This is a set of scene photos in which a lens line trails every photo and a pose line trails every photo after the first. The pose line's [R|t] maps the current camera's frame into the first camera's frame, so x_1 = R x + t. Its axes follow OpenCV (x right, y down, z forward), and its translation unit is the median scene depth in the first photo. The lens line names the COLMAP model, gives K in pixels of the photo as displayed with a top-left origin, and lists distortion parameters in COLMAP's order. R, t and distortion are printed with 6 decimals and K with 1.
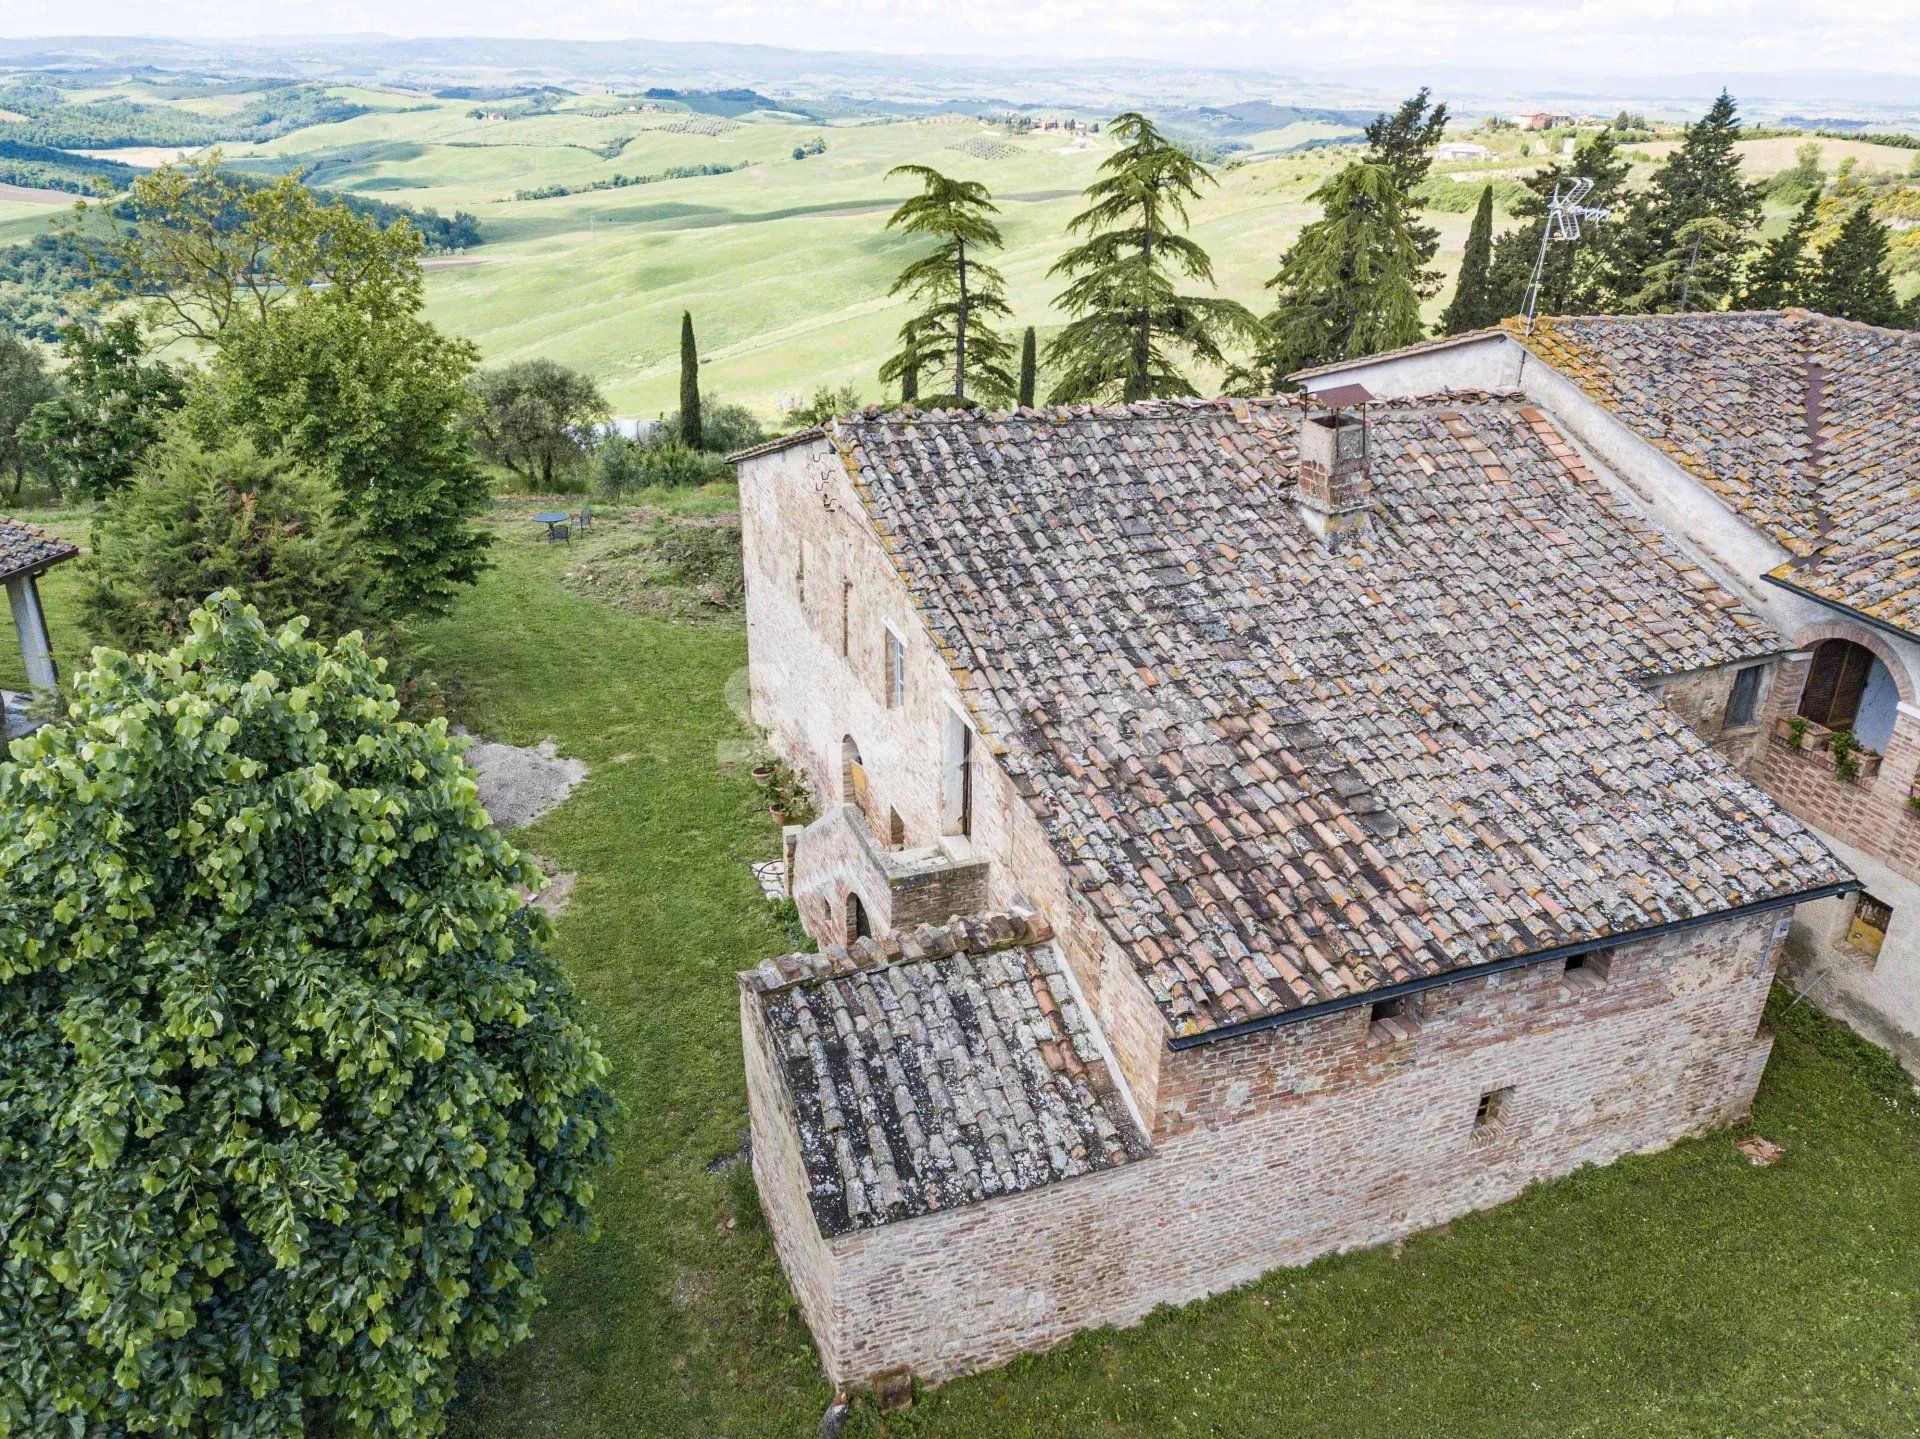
lens RADIAL K [[1441.6, 0, 959.2], [0, 1441.6, 694.8], [0, 0, 1]] dist [0.034688, -0.038687]
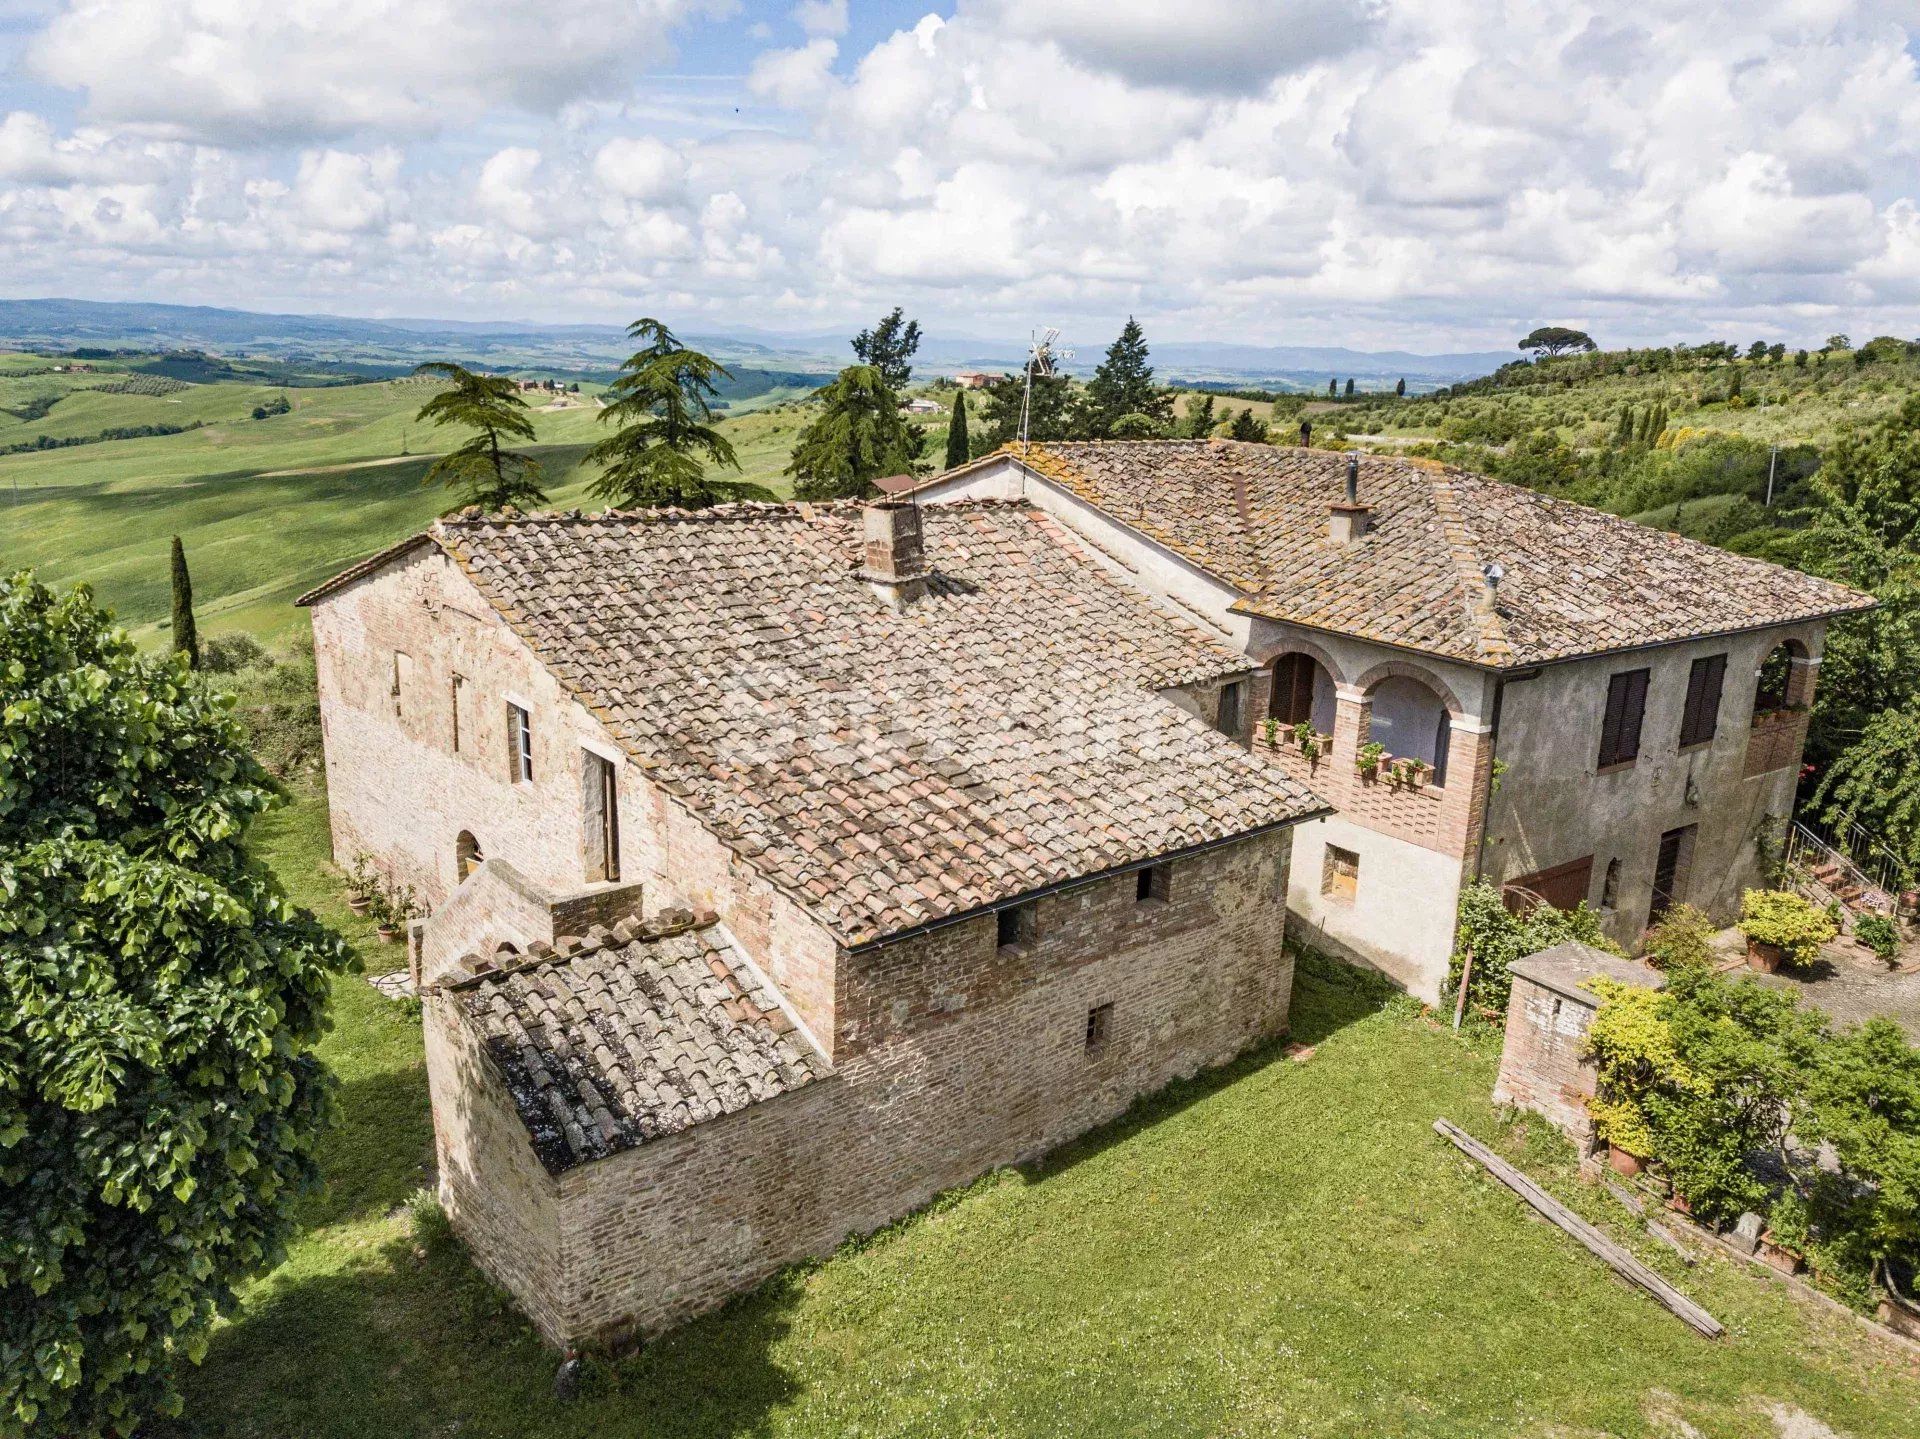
lens RADIAL K [[1441.6, 0, 942.5], [0, 1441.6, 697.7], [0, 0, 1]] dist [0.034688, -0.038687]
pose [[0.945563, -0.073393, 0.317056, -0.097064], [0.123752, 0.982141, -0.141720, 0.157950], [-0.300992, 0.173241, 0.937759, -0.103991]]
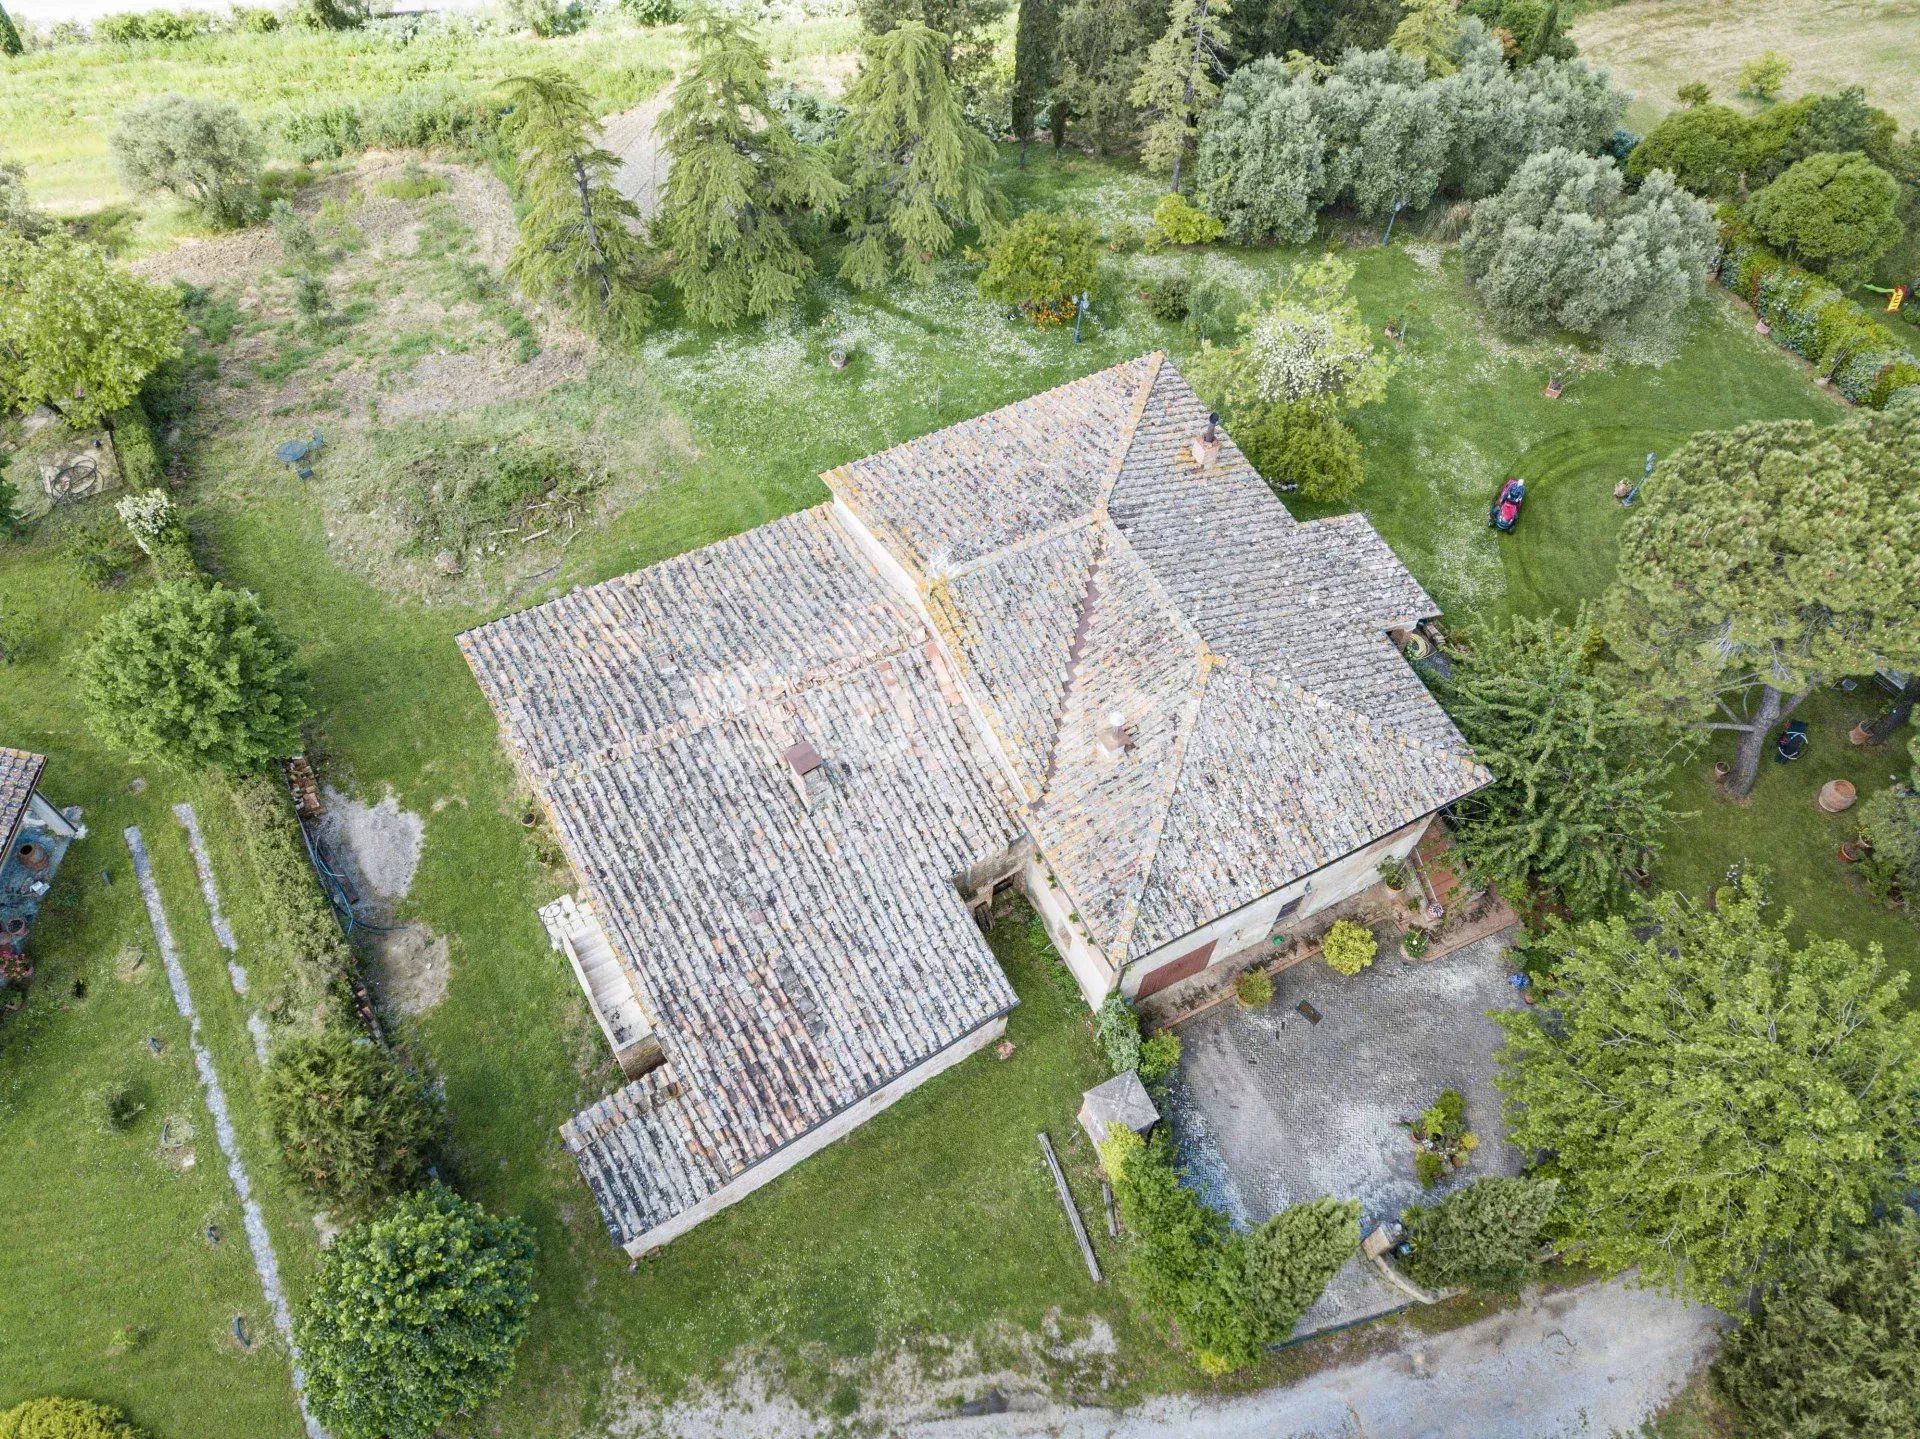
lens RADIAL K [[1441.6, 0, 948.8], [0, 1441.6, 720.1], [0, 0, 1]] dist [0.034688, -0.038687]
pose [[0.984450, -0.149587, 0.092102, 0.322785], [0.070628, 0.817095, 0.572161, -1.499812], [-0.160844, -0.556758, 0.814954, -0.621083]]
